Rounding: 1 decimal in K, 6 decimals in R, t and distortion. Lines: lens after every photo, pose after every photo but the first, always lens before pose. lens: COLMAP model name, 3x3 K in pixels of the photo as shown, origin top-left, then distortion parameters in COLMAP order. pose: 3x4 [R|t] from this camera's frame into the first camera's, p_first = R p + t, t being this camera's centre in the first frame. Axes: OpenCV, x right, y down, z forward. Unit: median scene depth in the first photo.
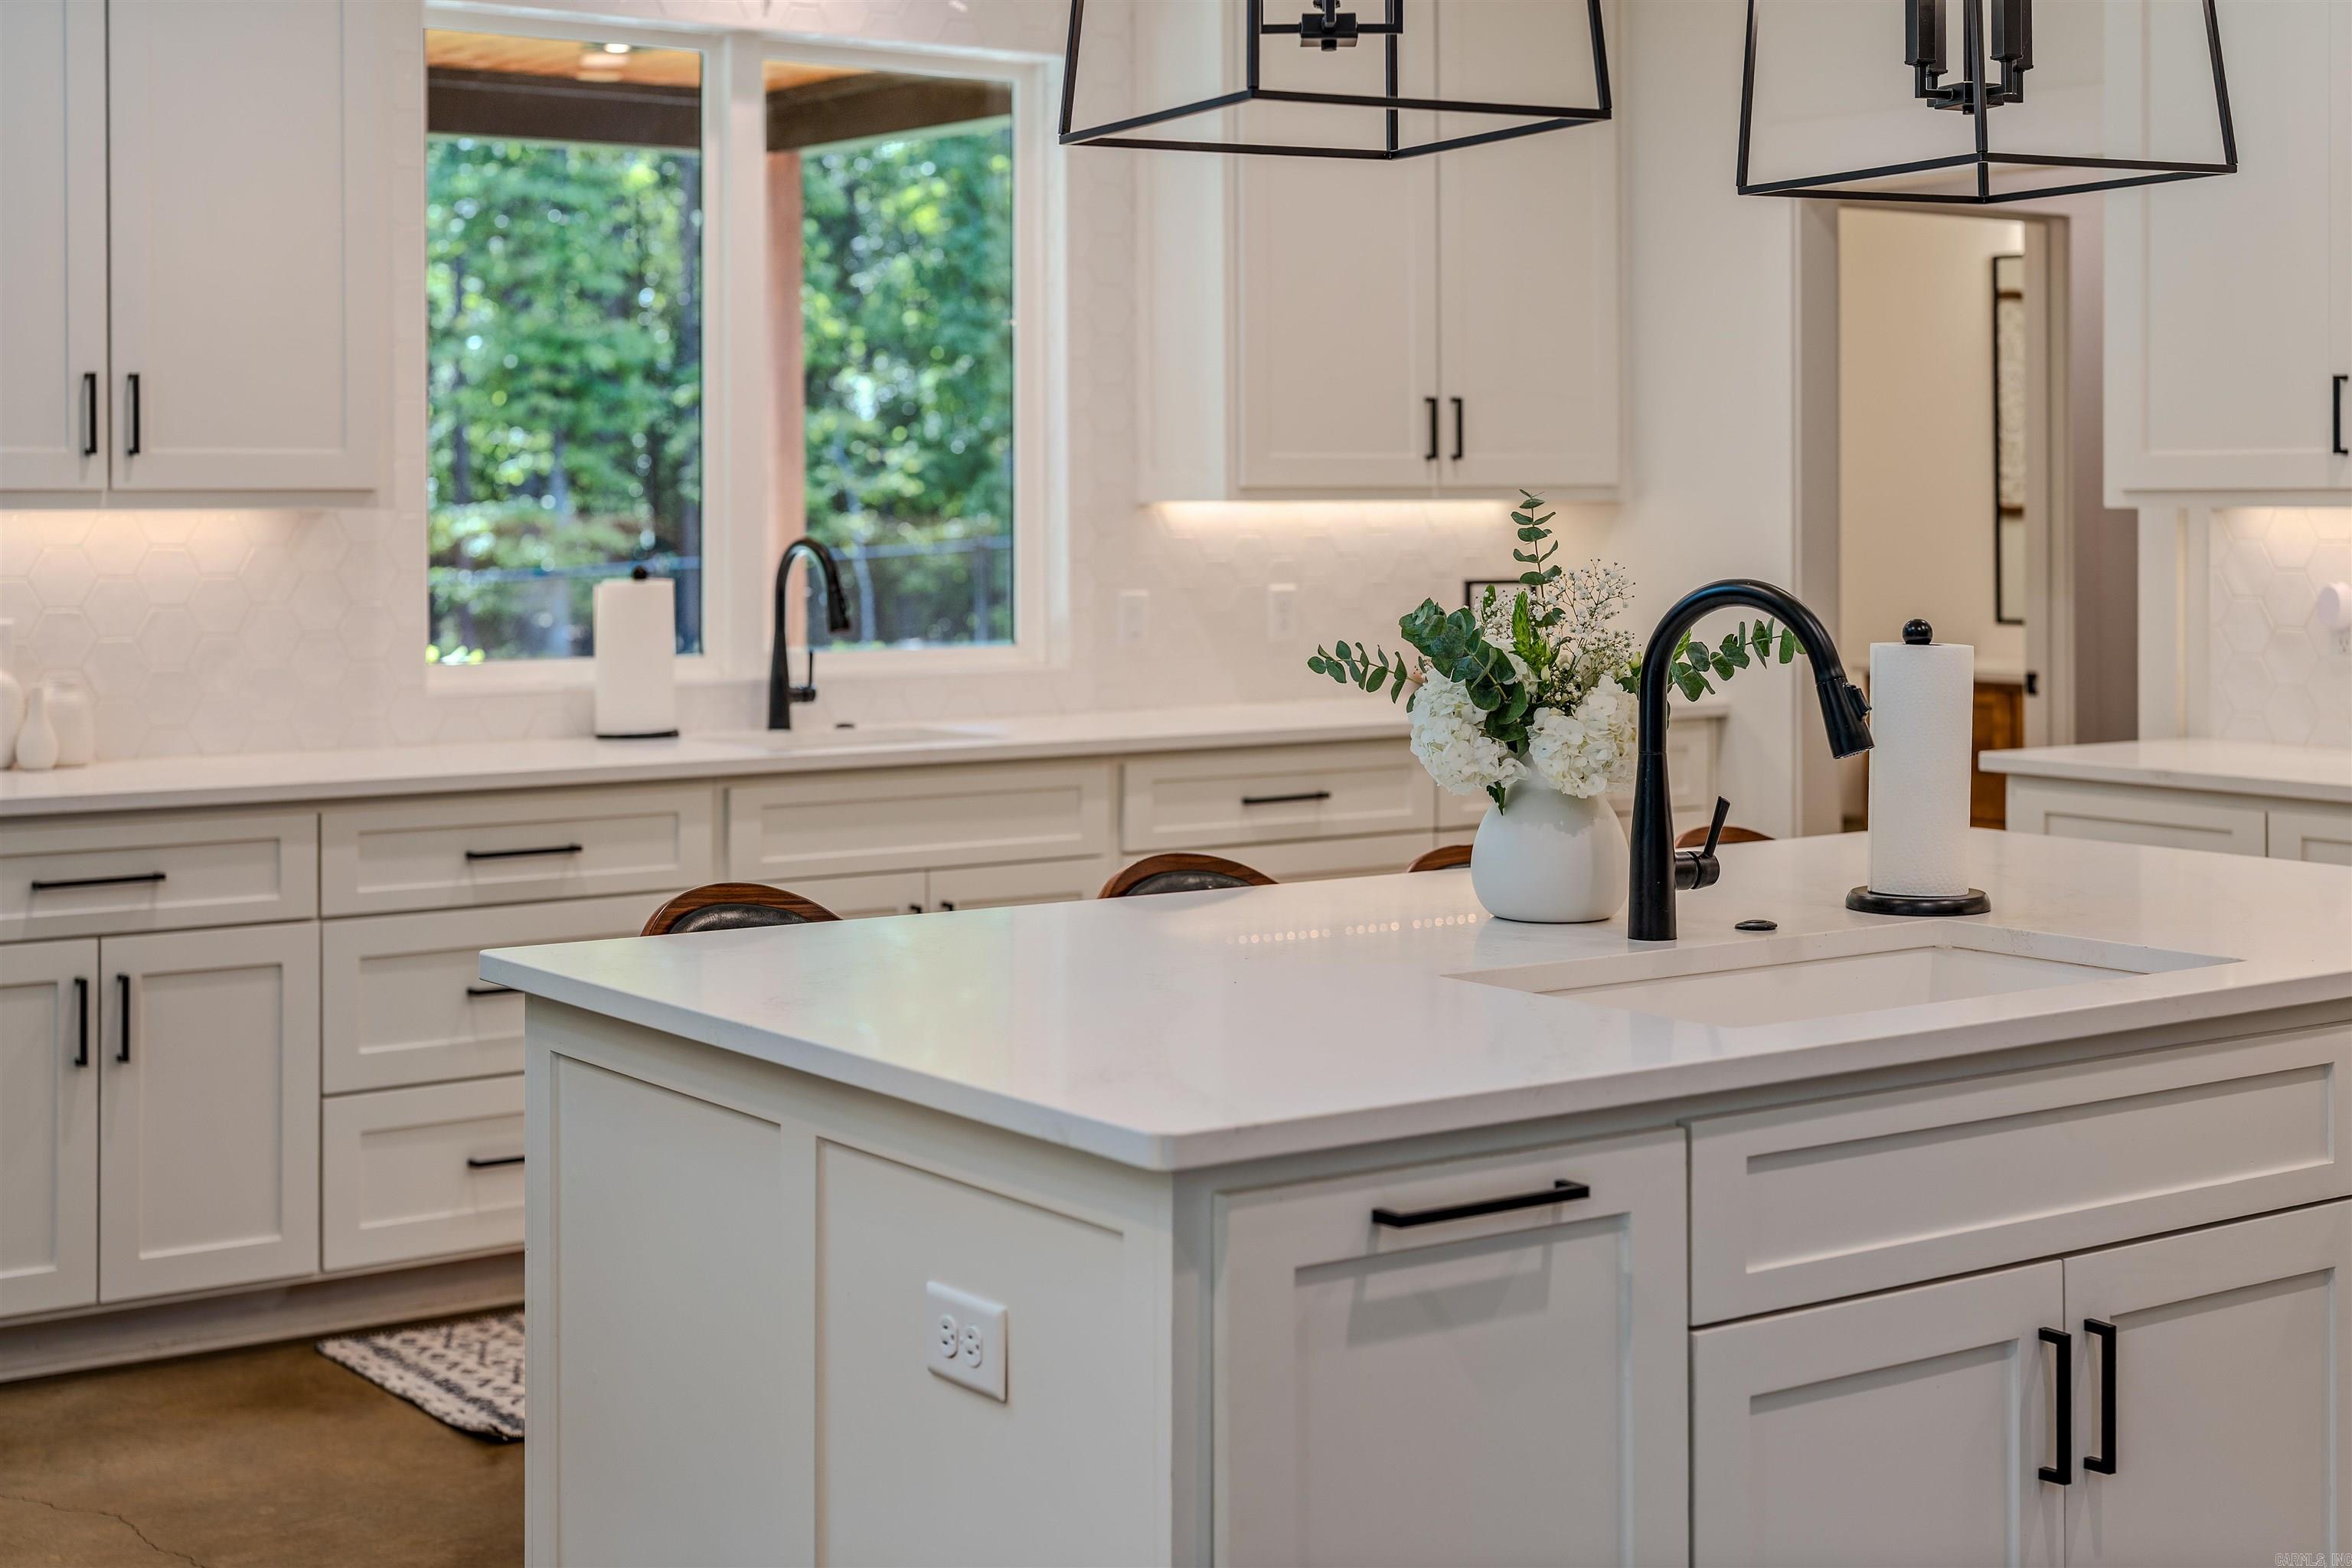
lens RADIAL K [[3306.8, 0, 1146.5], [0, 3306.8, 468.6], [0, 0, 1]] dist [-0.000549, -0.039654]
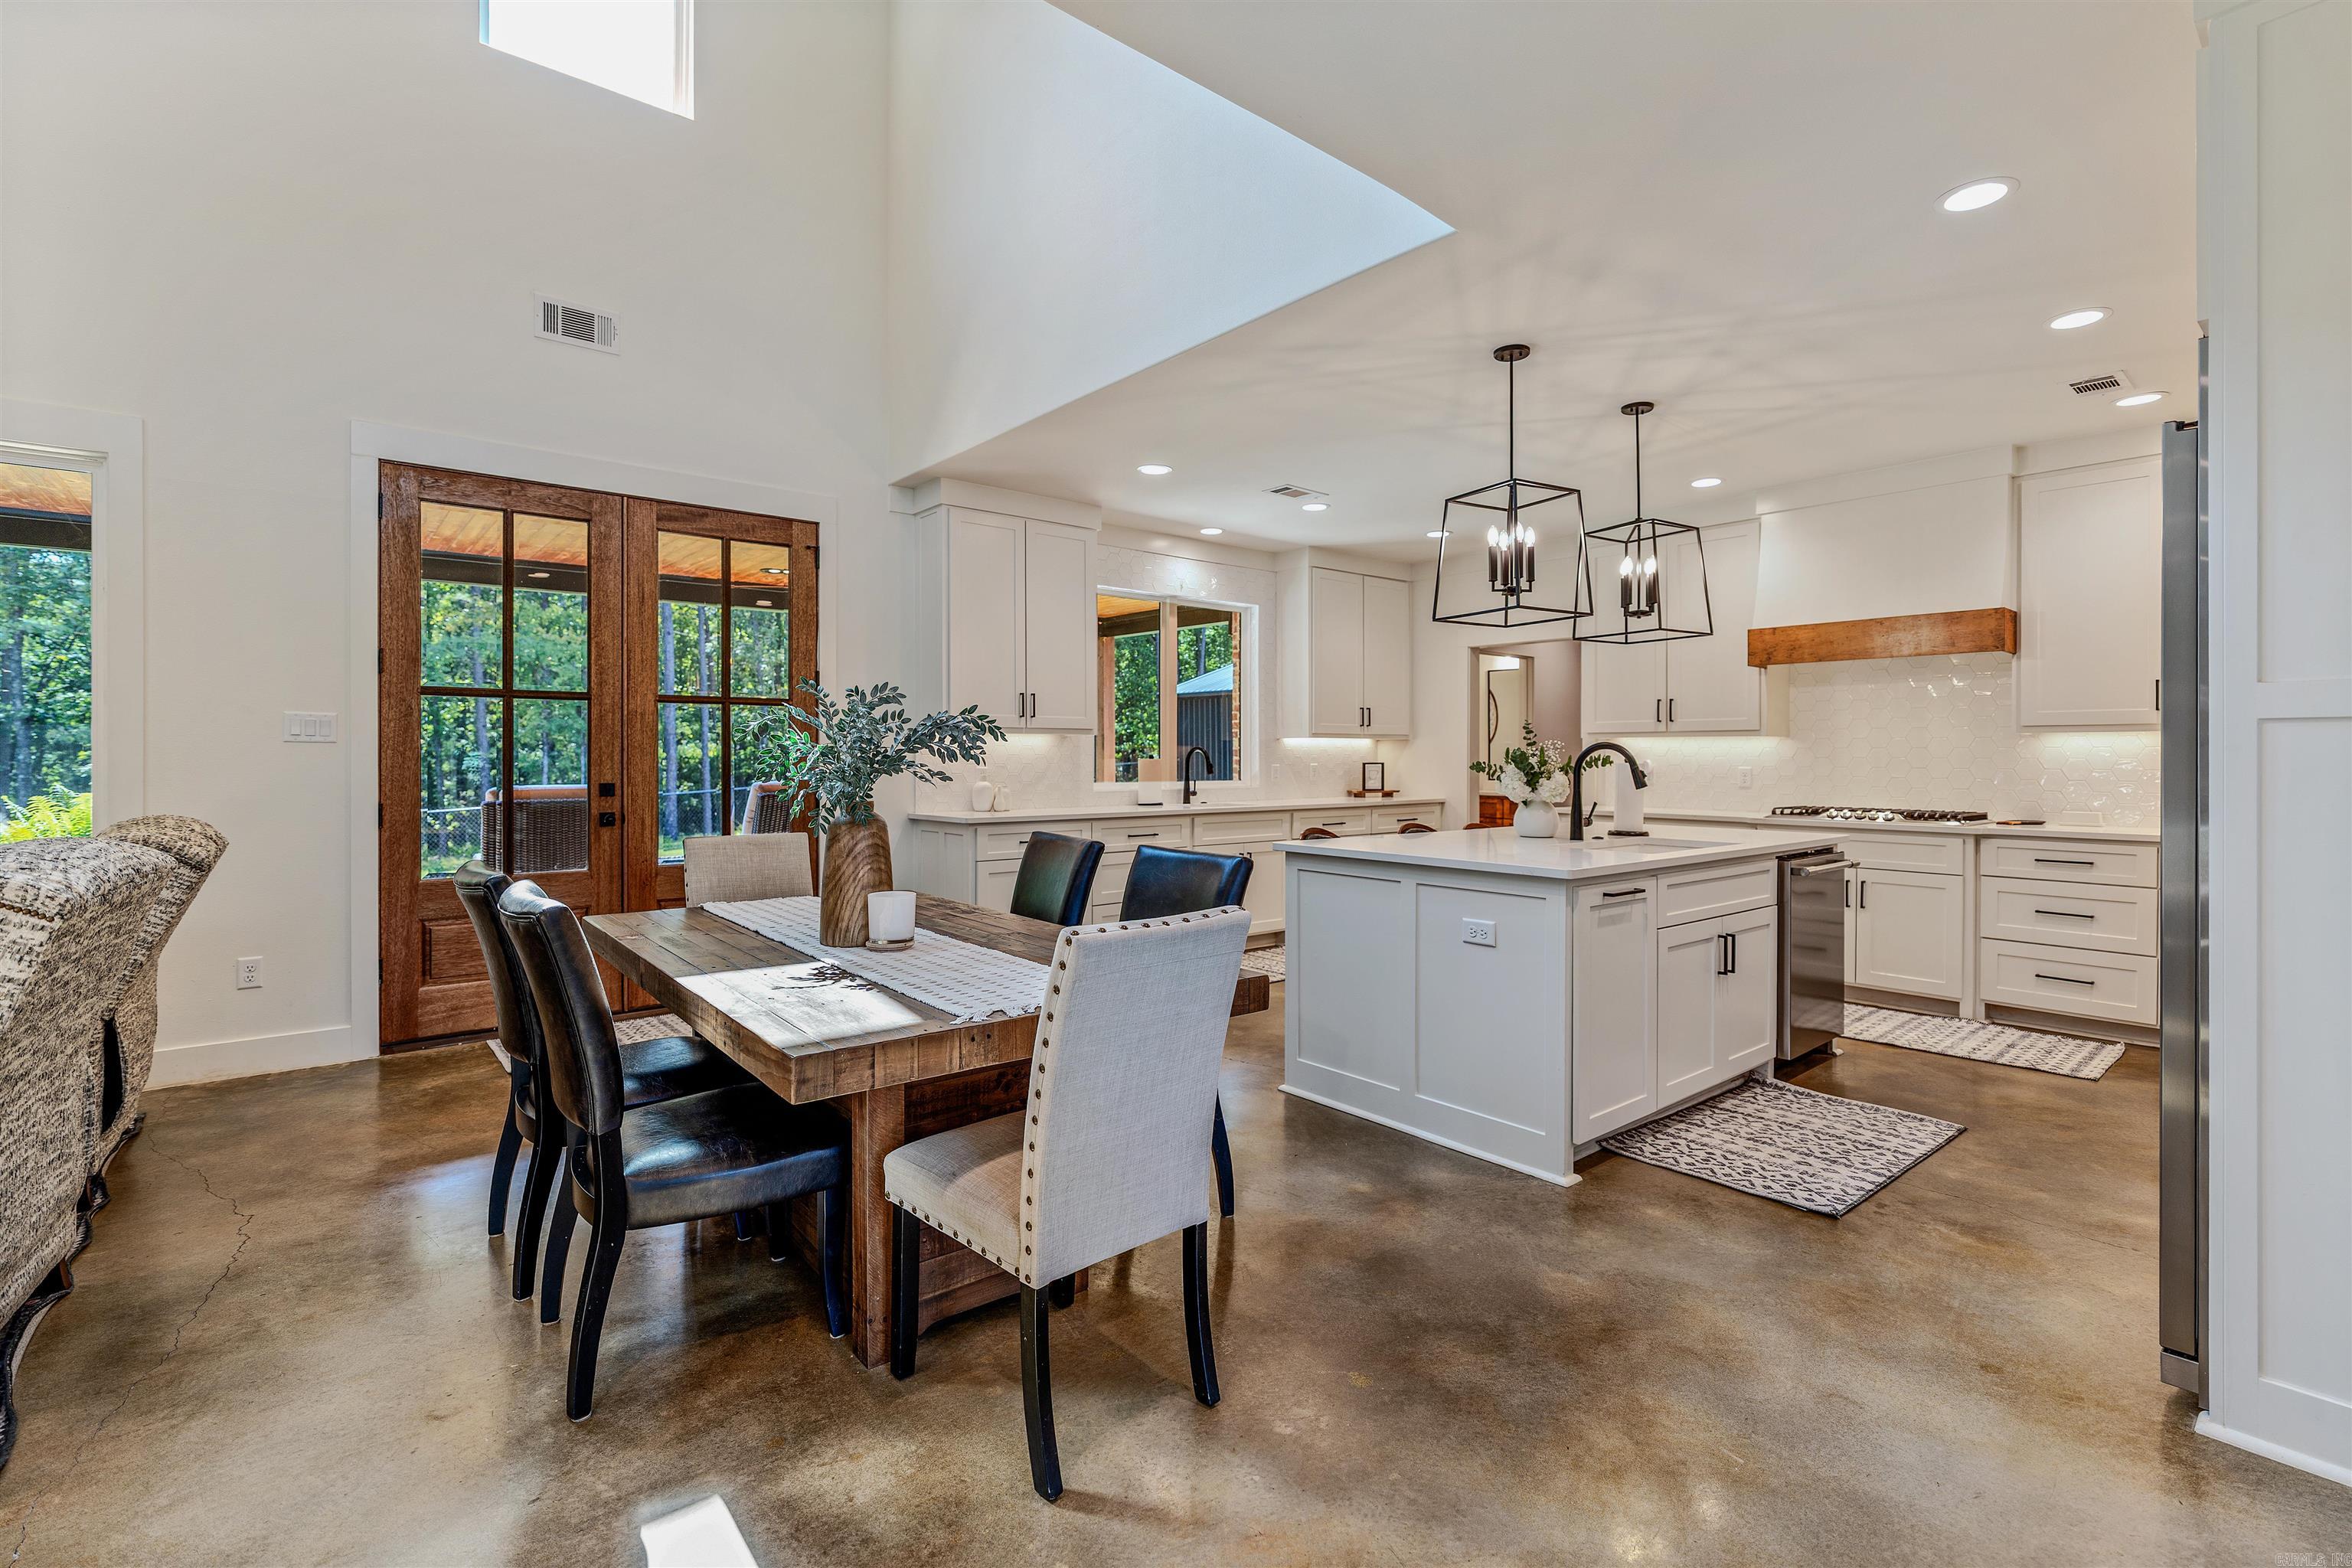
lens RADIAL K [[1060.7, 0, 1176.9], [0, 1060.7, 757.6], [0, 0, 1]] dist [-0.010038, 0.000292]
pose [[0.997310, 0.004356, 0.073171, -0.244071], [-0.005048, 0.999944, 0.009273, 0.026972], [-0.073126, -0.009617, 0.997276, -0.091813]]
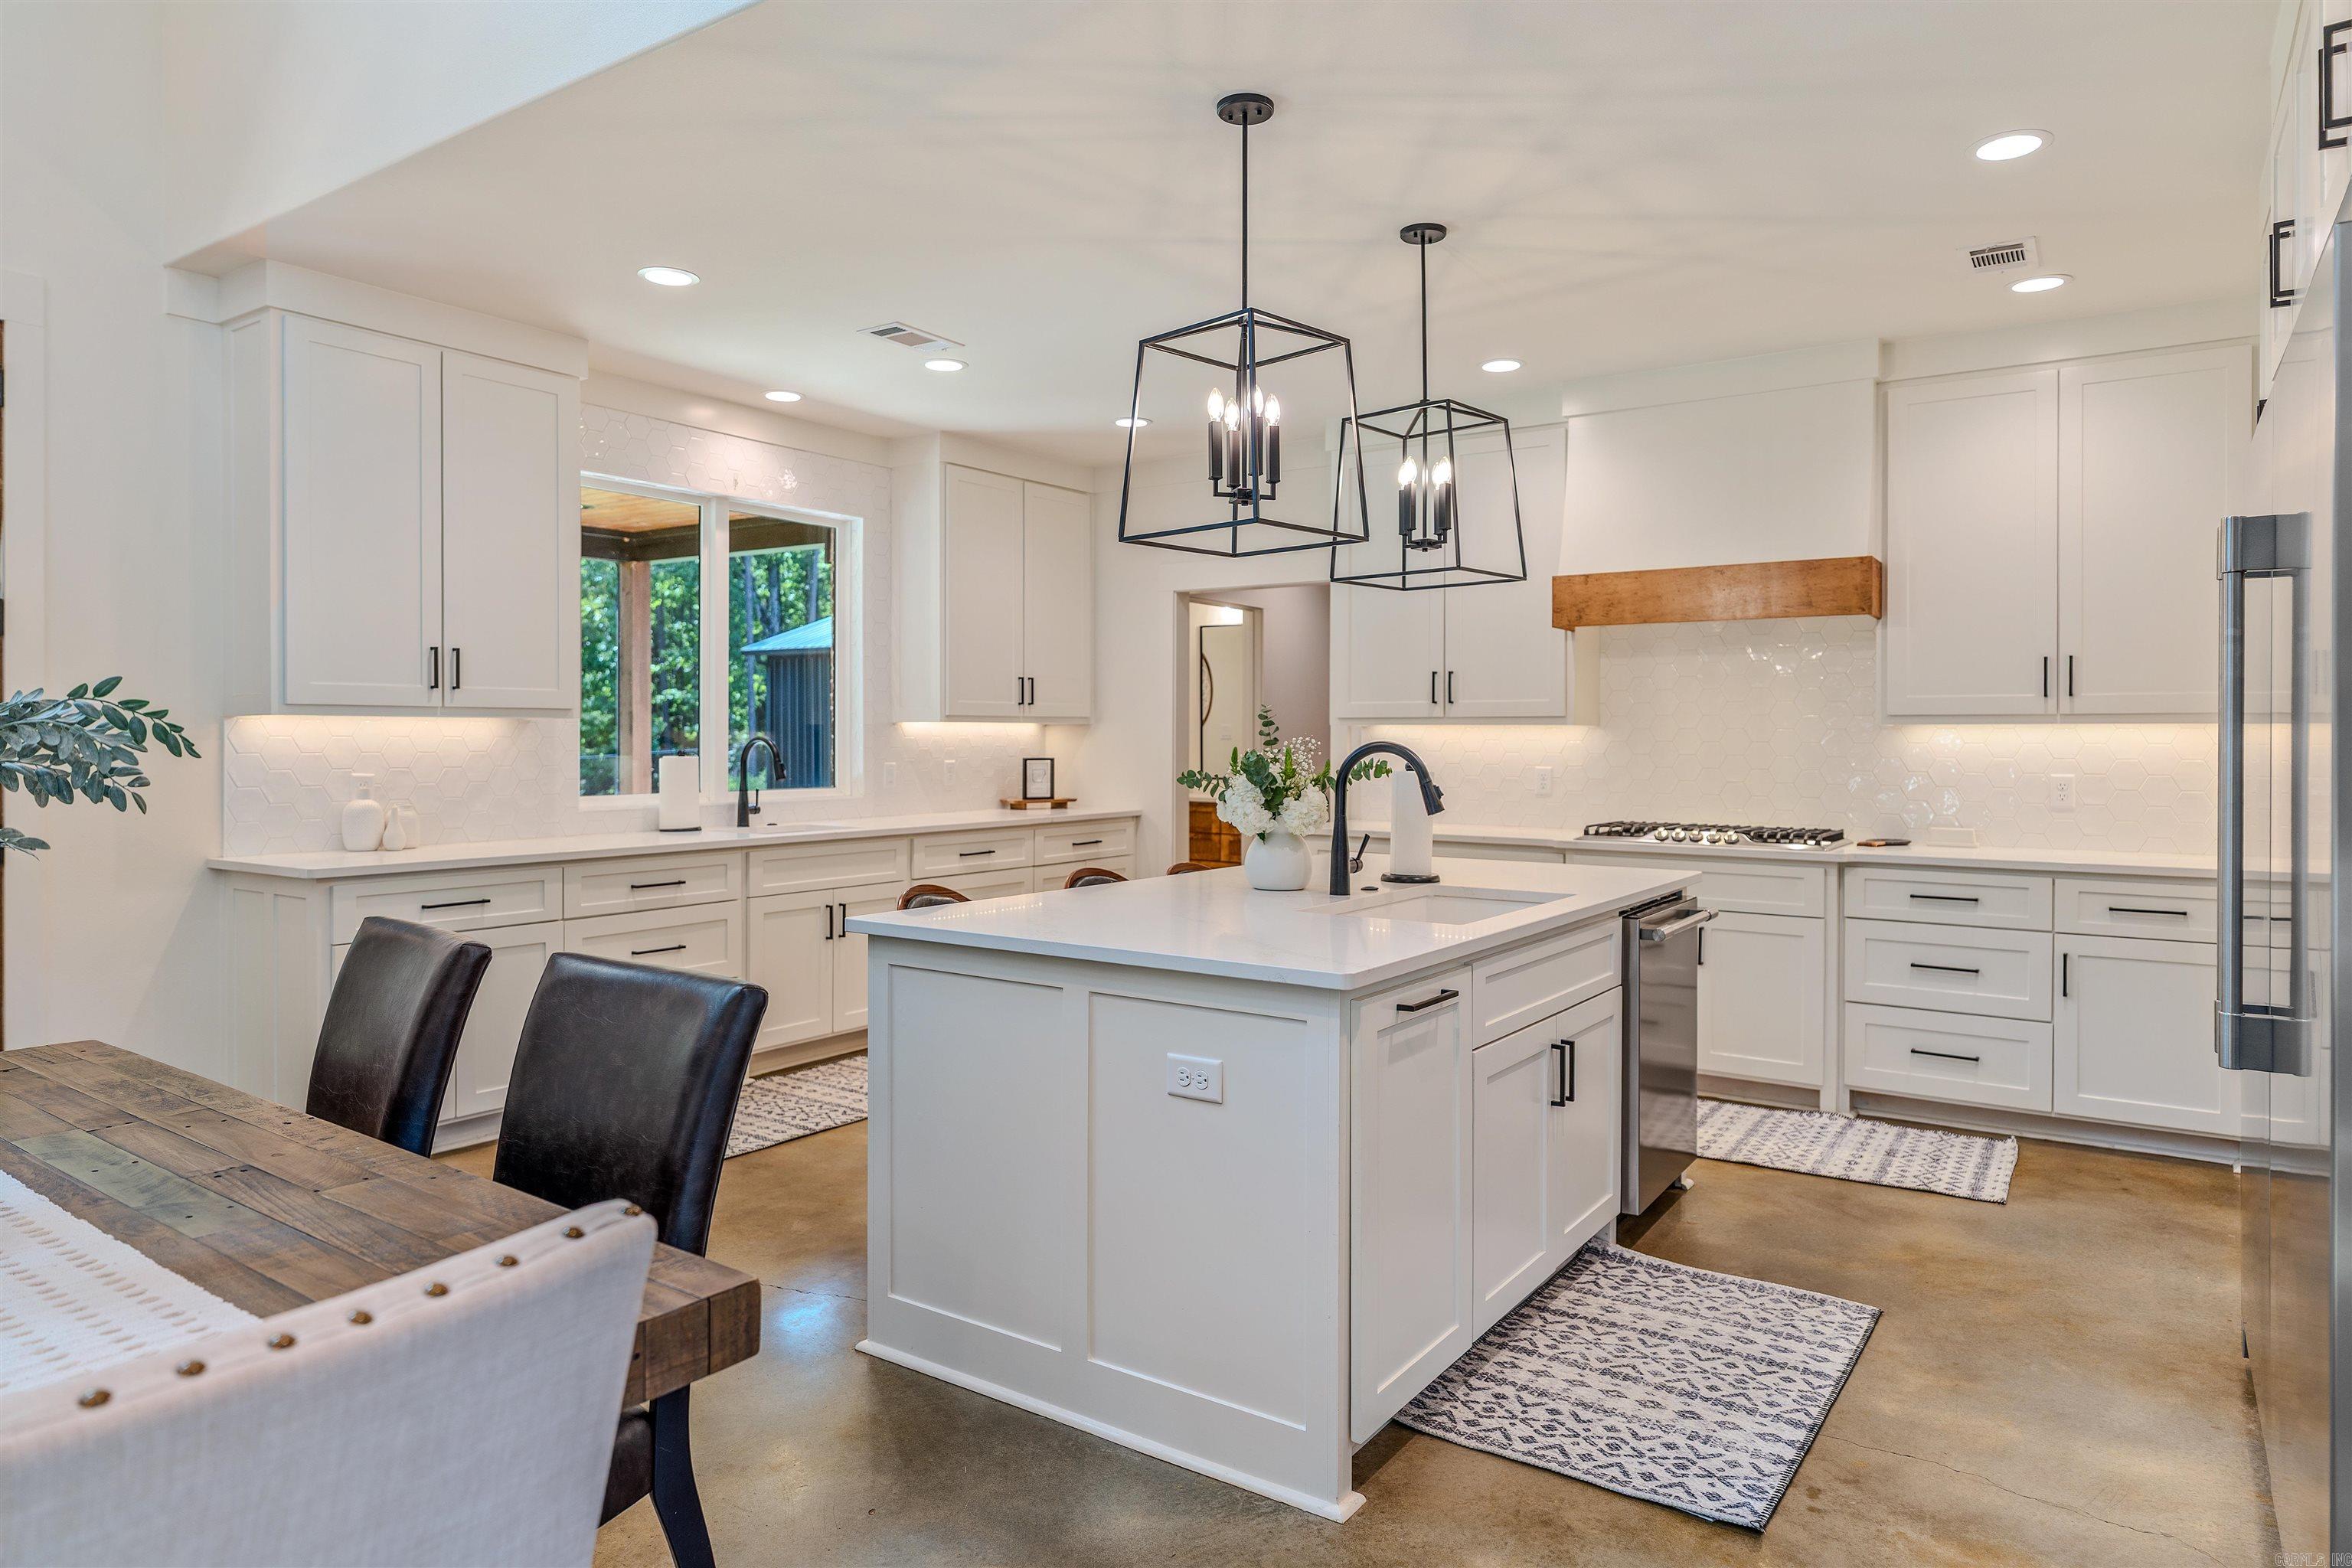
lens RADIAL K [[1416.1, 0, 1180.6], [0, 1416.1, 739.2], [0, 0, 1]] dist [-0.004613, -0.000793]
pose [[0.940196, 0.004896, 0.340597, -0.191209], [-0.008203, 0.999932, 0.008269, 0.015874], [-0.340534, -0.010569, 0.940173, 0.062074]]
